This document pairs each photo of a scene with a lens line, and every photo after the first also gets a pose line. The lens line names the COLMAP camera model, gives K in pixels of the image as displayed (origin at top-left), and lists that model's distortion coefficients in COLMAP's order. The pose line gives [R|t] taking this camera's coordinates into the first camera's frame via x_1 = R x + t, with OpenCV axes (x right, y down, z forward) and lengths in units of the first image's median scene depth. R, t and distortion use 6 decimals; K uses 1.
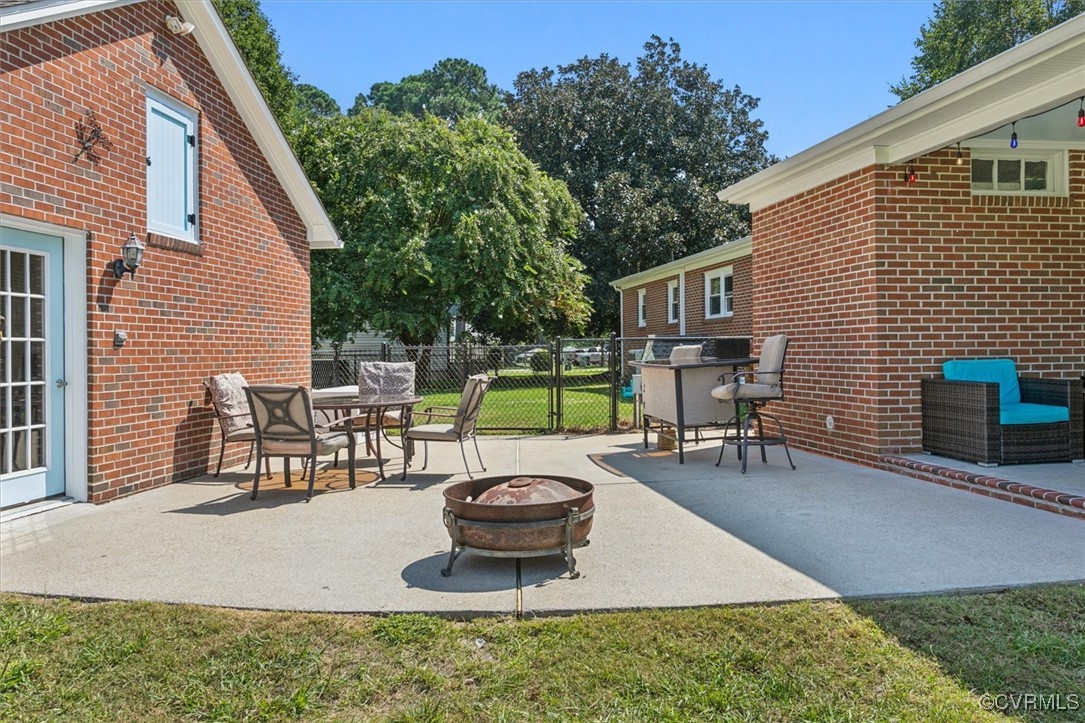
lens RADIAL K [[815.0, 0, 525.1], [0, 815.0, 346.1], [0, 0, 1]] dist [0.008716, 0.018036]
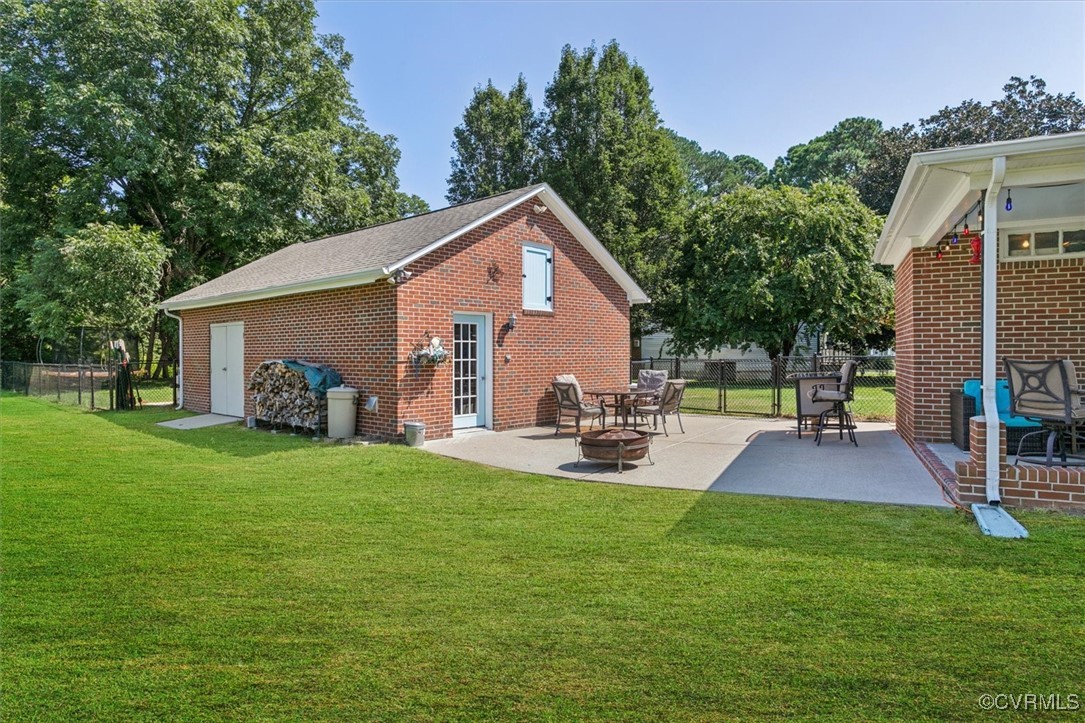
lens RADIAL K [[589.7, 0, 535.9], [0, 589.7, 354.7], [0, 0, 1]] dist [0.003101, 0.000142]
pose [[0.828020, 0.006894, -0.560656, 0.290841], [-0.001773, 0.999952, 0.009677, -0.022386], [0.560696, -0.007018, 0.827992, -0.179348]]
